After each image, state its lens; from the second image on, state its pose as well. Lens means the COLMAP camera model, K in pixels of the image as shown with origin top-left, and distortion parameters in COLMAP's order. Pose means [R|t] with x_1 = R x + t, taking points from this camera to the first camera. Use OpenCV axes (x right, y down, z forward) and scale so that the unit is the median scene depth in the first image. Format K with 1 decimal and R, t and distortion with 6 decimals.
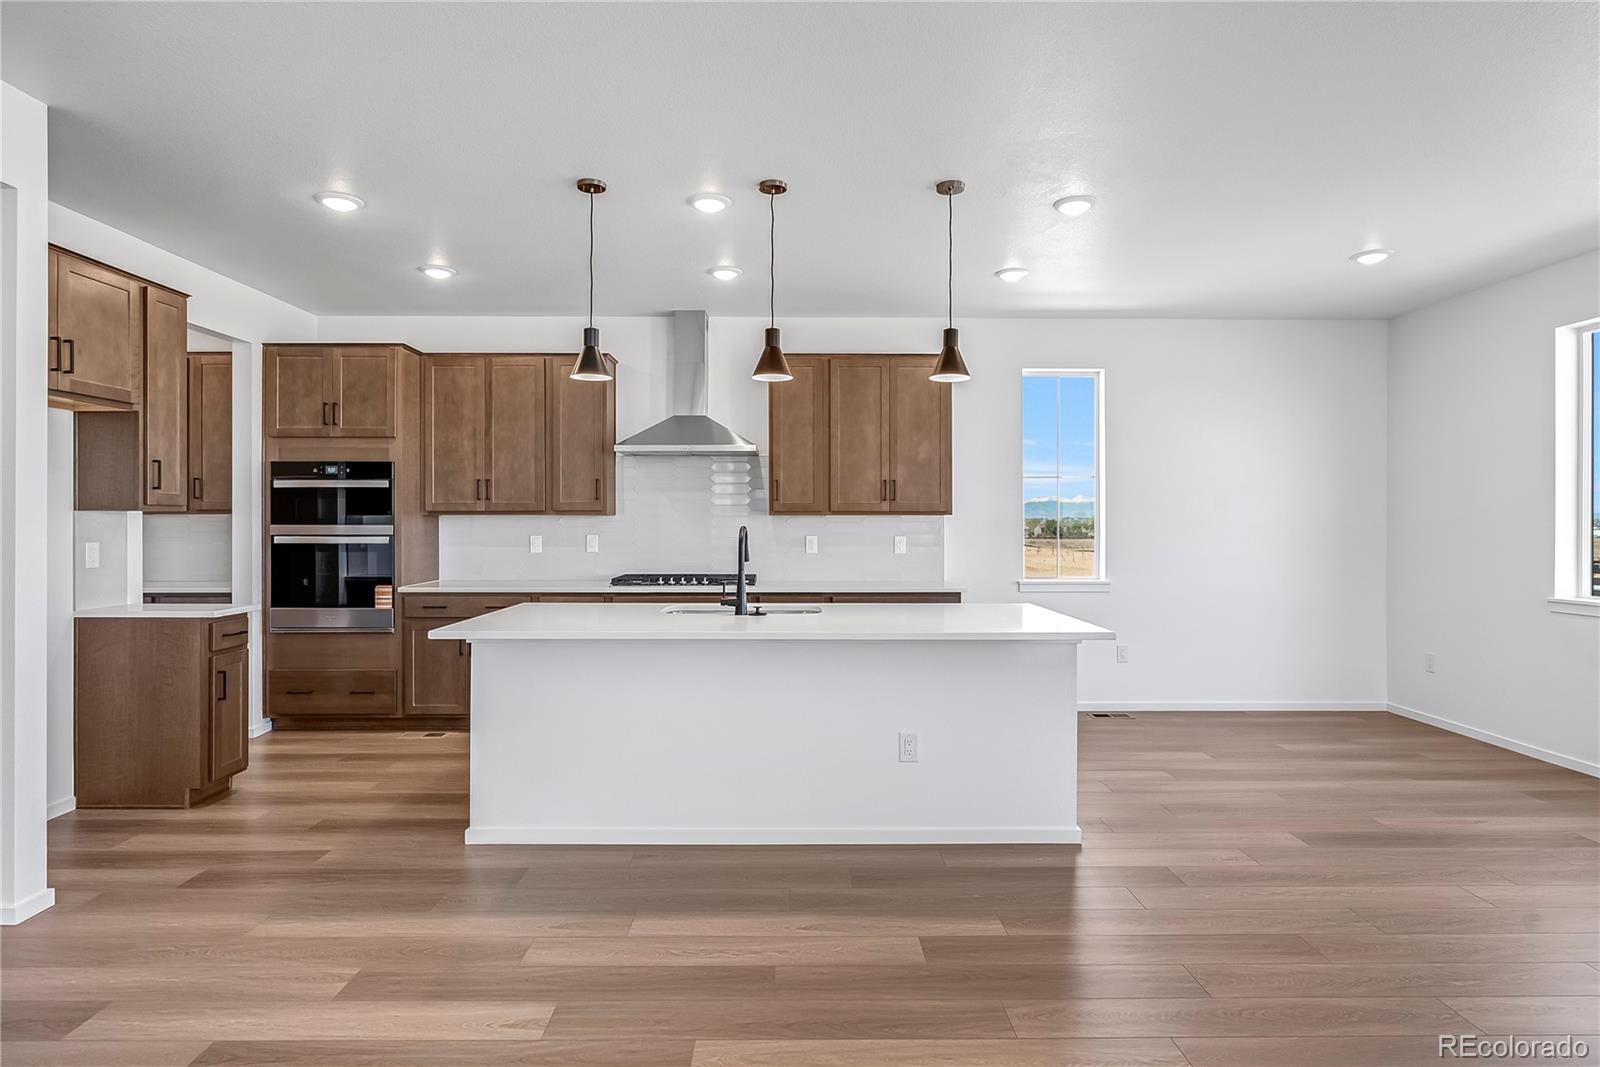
lens RADIAL K [[855.4, 0, 800.5], [0, 855.4, 517.9], [0, 0, 1]] dist [0.002678, 0.000991]
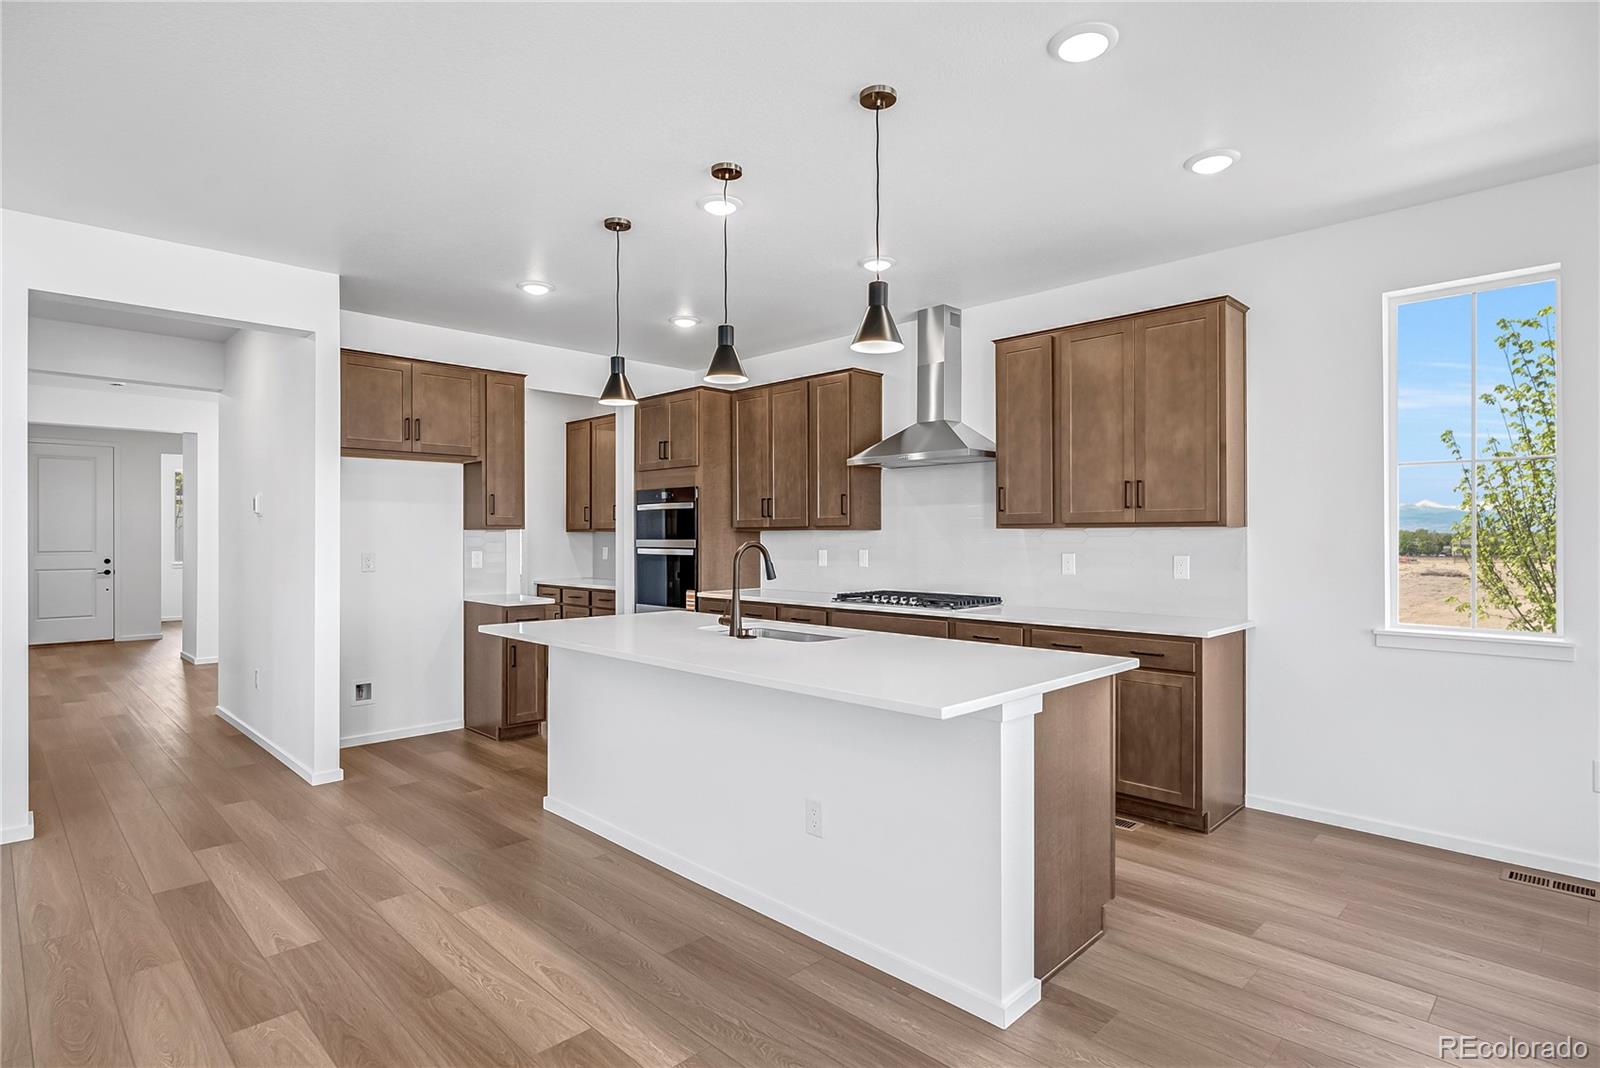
lens RADIAL K [[829.1, 0, 800.0], [0, 829.1, 534.0], [0, 0, 1]] dist [-0.003283, -0.000299]
pose [[0.697513, -0.004059, -0.716561, 0.450610], [0.004852, 0.999988, -0.000942, 0.001995], [0.716556, -0.002820, 0.697524, 0.300280]]
